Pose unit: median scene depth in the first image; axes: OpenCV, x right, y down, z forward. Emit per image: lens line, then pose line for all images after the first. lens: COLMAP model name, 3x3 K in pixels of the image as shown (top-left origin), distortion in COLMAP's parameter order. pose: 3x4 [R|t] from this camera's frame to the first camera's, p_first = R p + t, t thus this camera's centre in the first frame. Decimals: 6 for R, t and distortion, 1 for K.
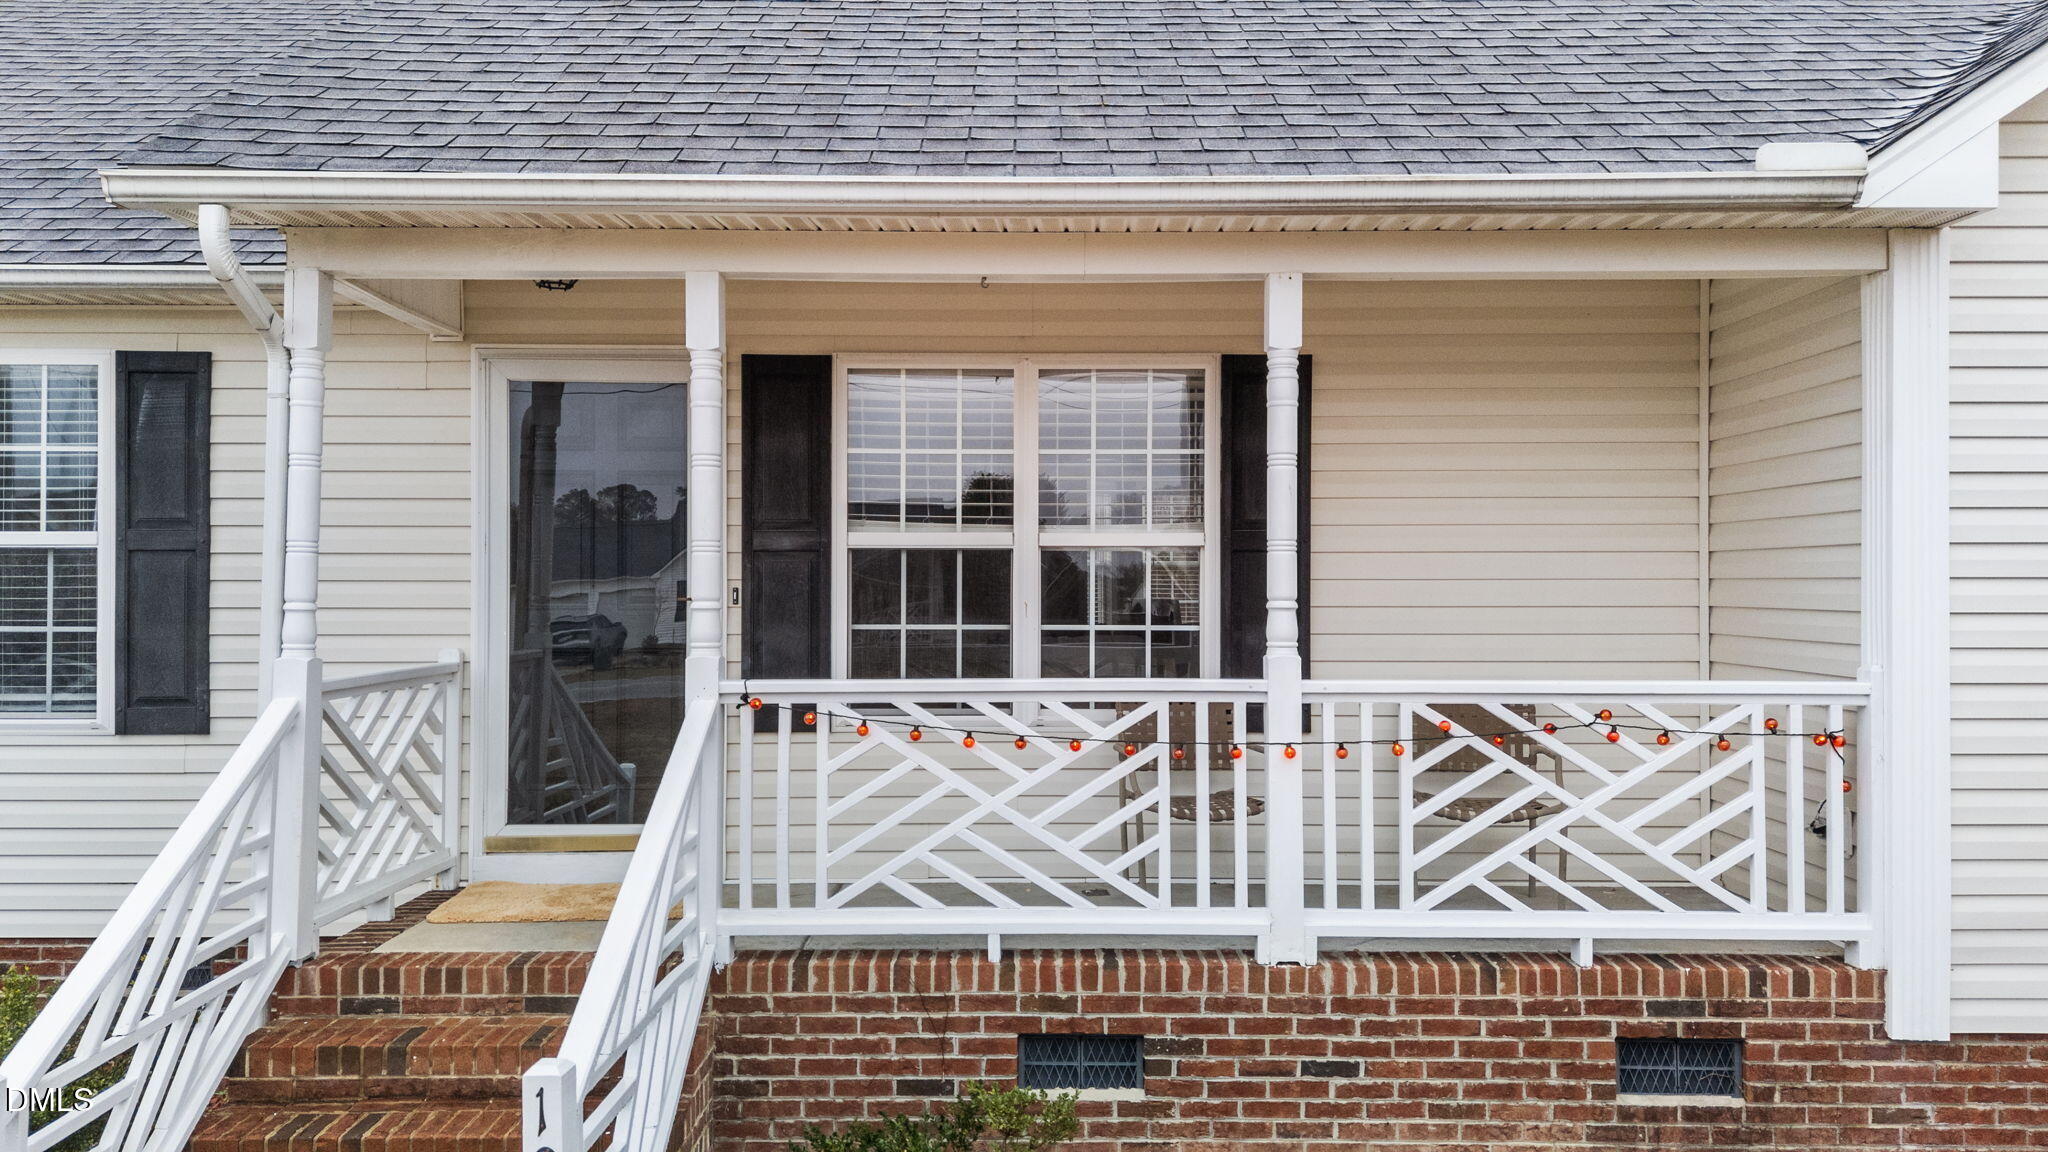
lens RADIAL K [[1524.7, 0, 1024.0], [0, 1524.7, 576.0], [0, 0, 1]] dist [0.003484, -0.001625]
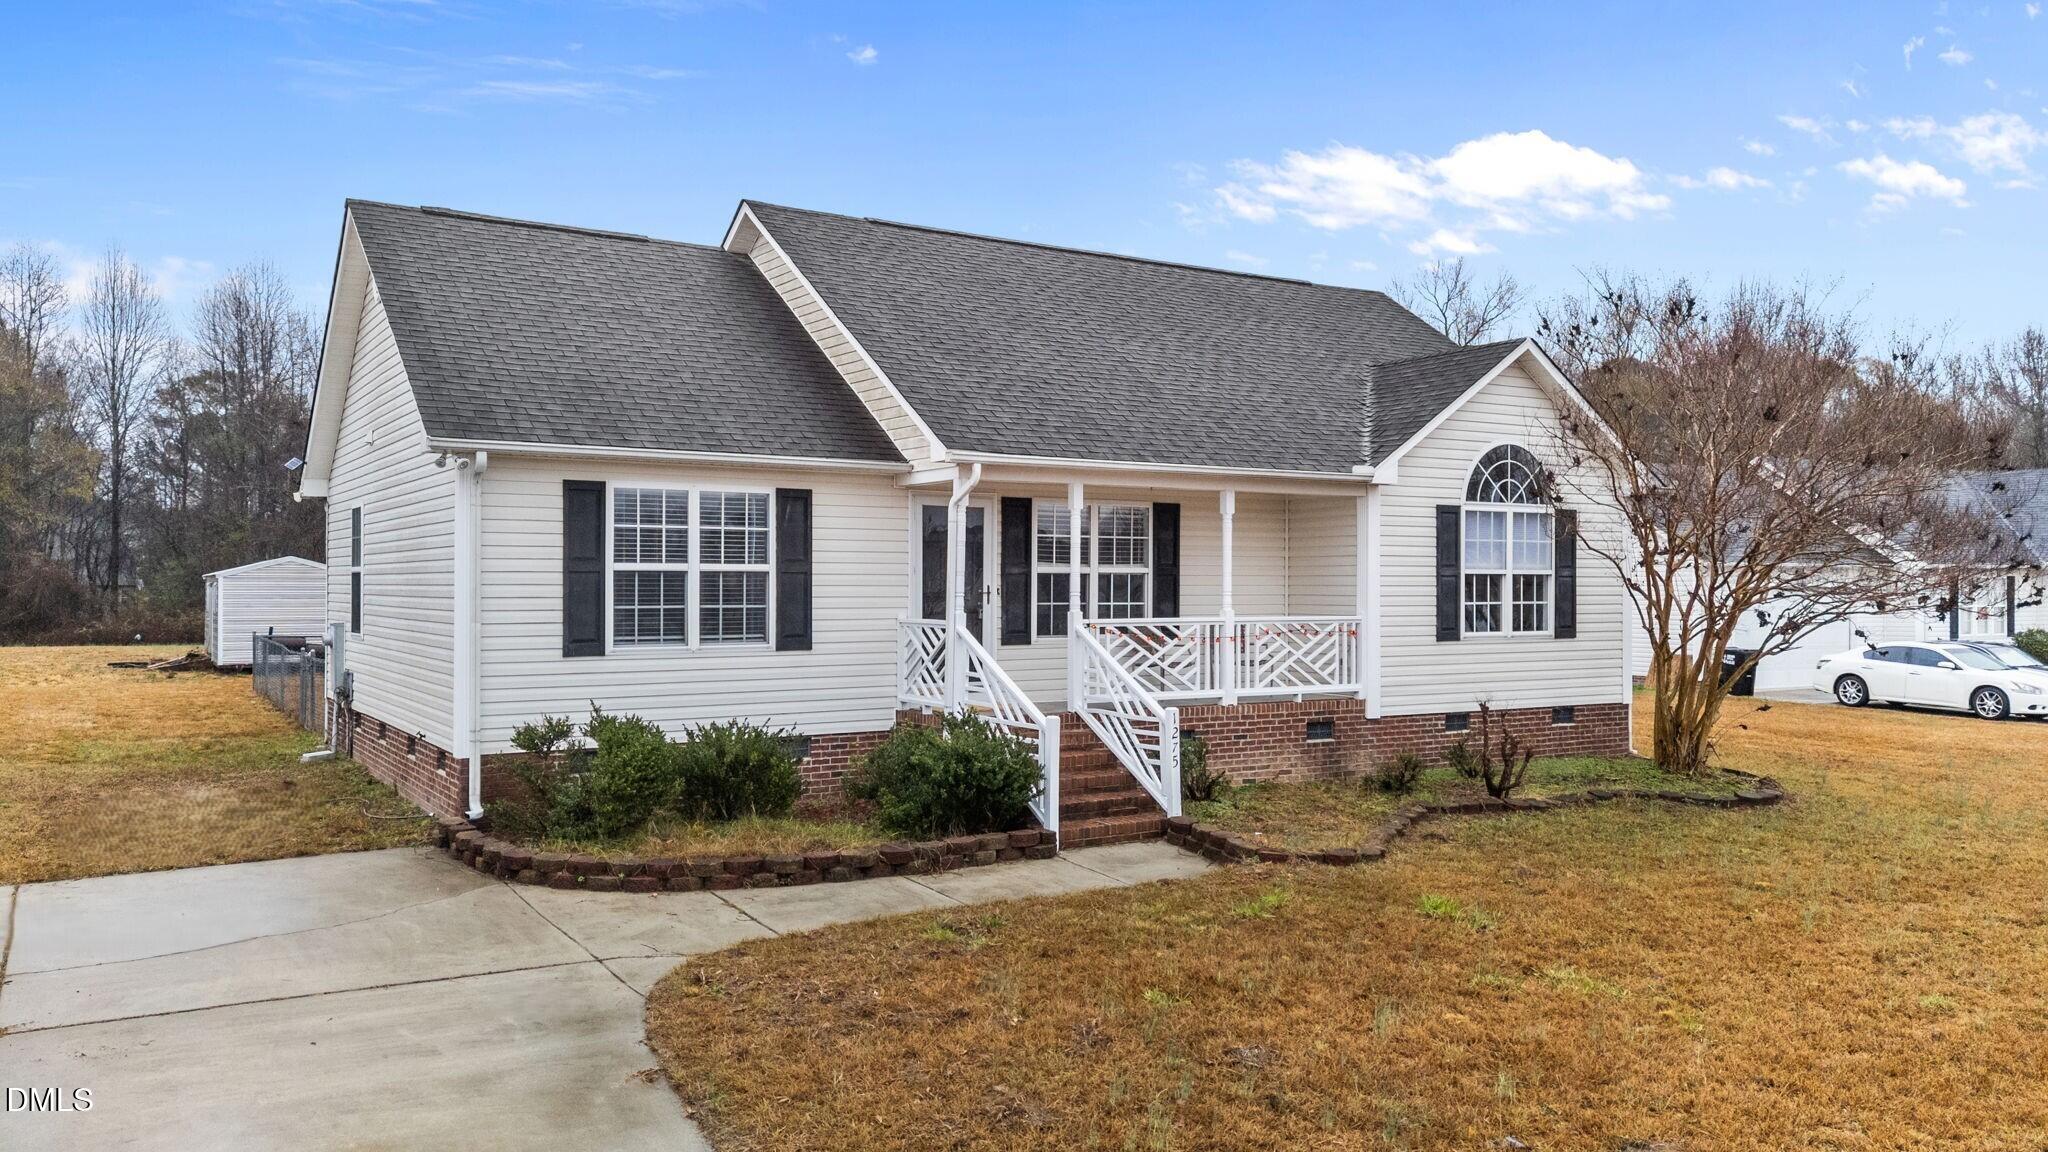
lens RADIAL K [[1524.7, 0, 1024.0], [0, 1524.7, 576.0], [0, 0, 1]] dist [0.003484, -0.001625]
pose [[0.842944, 0.004089, 0.537986, -1.928321], [-0.005236, 0.999986, 0.000604, -0.018679], [-0.537976, -0.003326, 0.842954, -1.481918]]
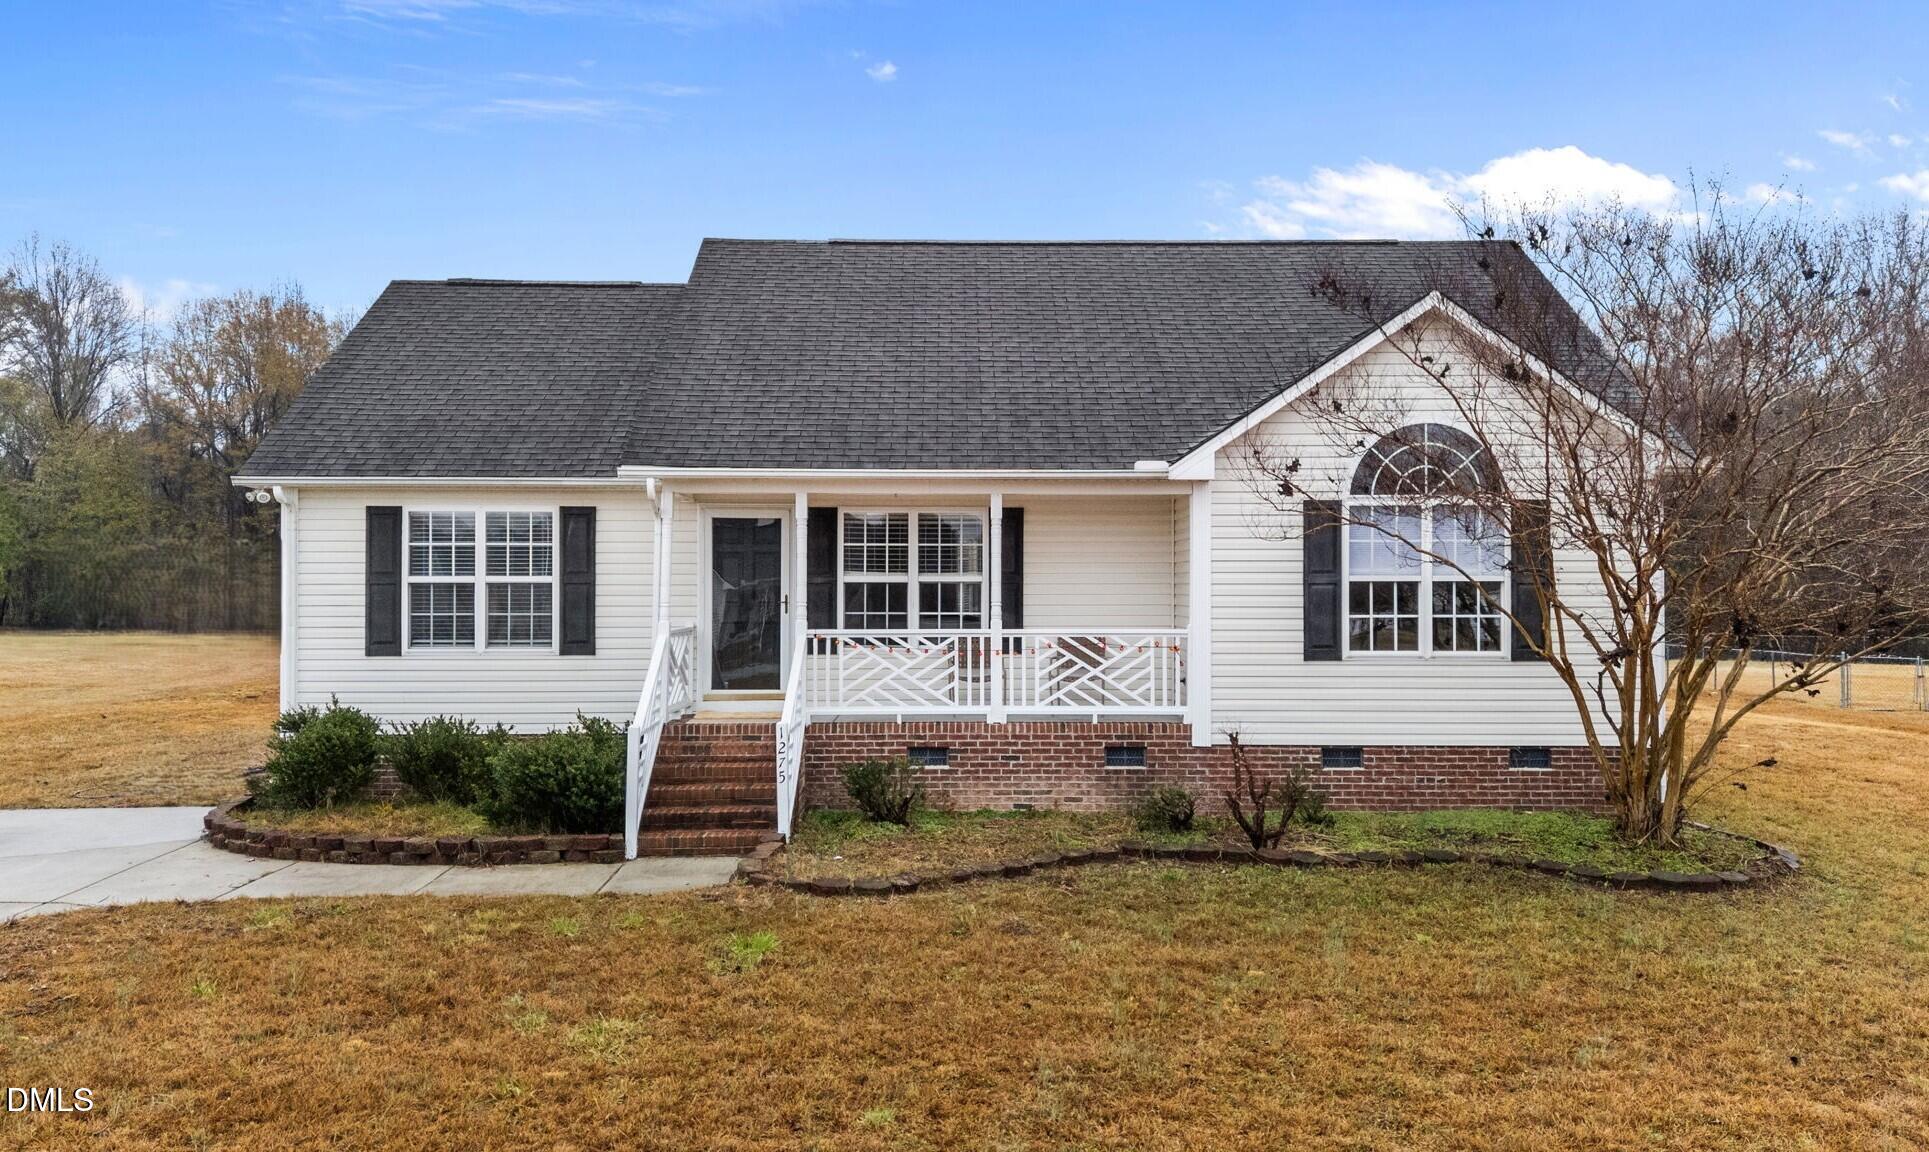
lens RADIAL K [[1472.7, 0, 986.0], [0, 1472.7, 574.5], [0, 0, 1]] dist [0.054754, -0.002913]
pose [[0.999603, 0.000180, 0.028172, 0.069470], [-0.000121, 0.999998, -0.002114, -0.033457], [-0.028173, 0.002110, 0.999601, -1.906198]]
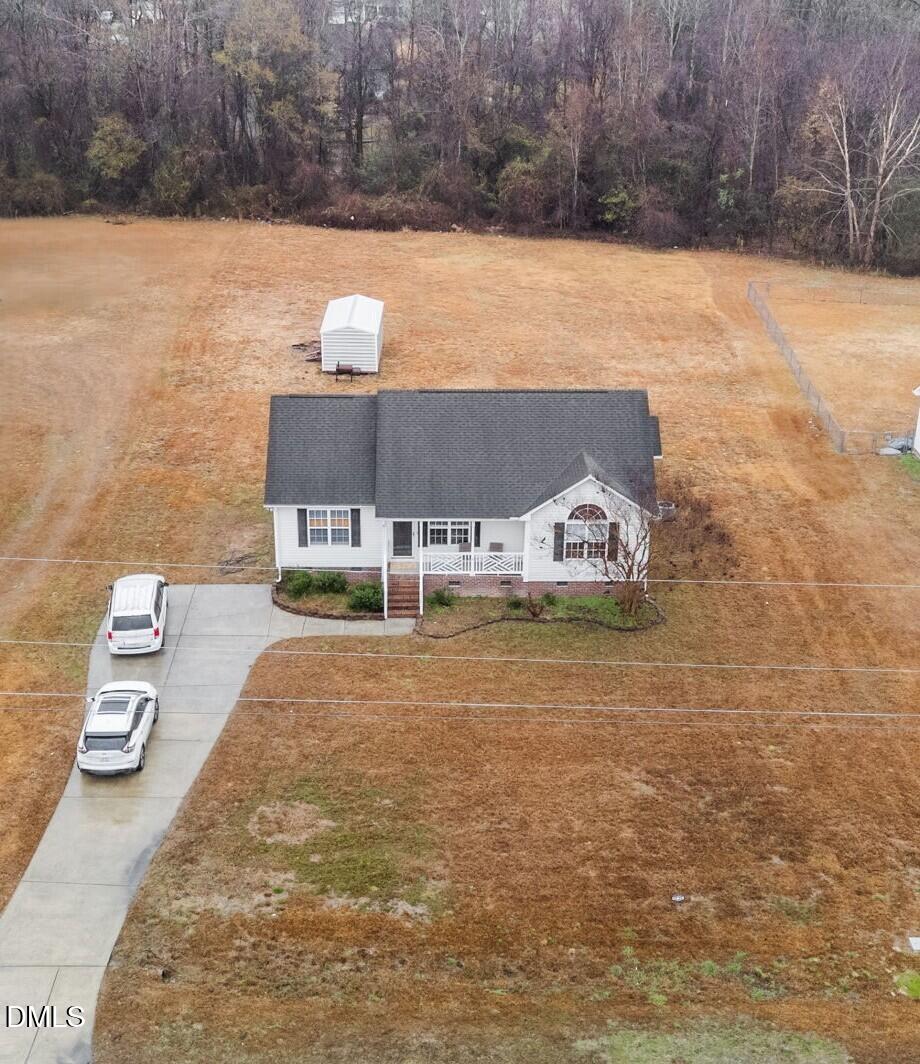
lens RADIAL K [[1438.5, 0, 460.0], [0, 1438.5, 532.0], [0, 0, 1]] dist [-0.008128, -0.010485]
pose [[0.999578, -0.001915, 0.028988, -0.234221], [-0.009878, 0.915965, 0.401137, -4.399244], [-0.027321, -0.401254, 0.915559, -8.801730]]
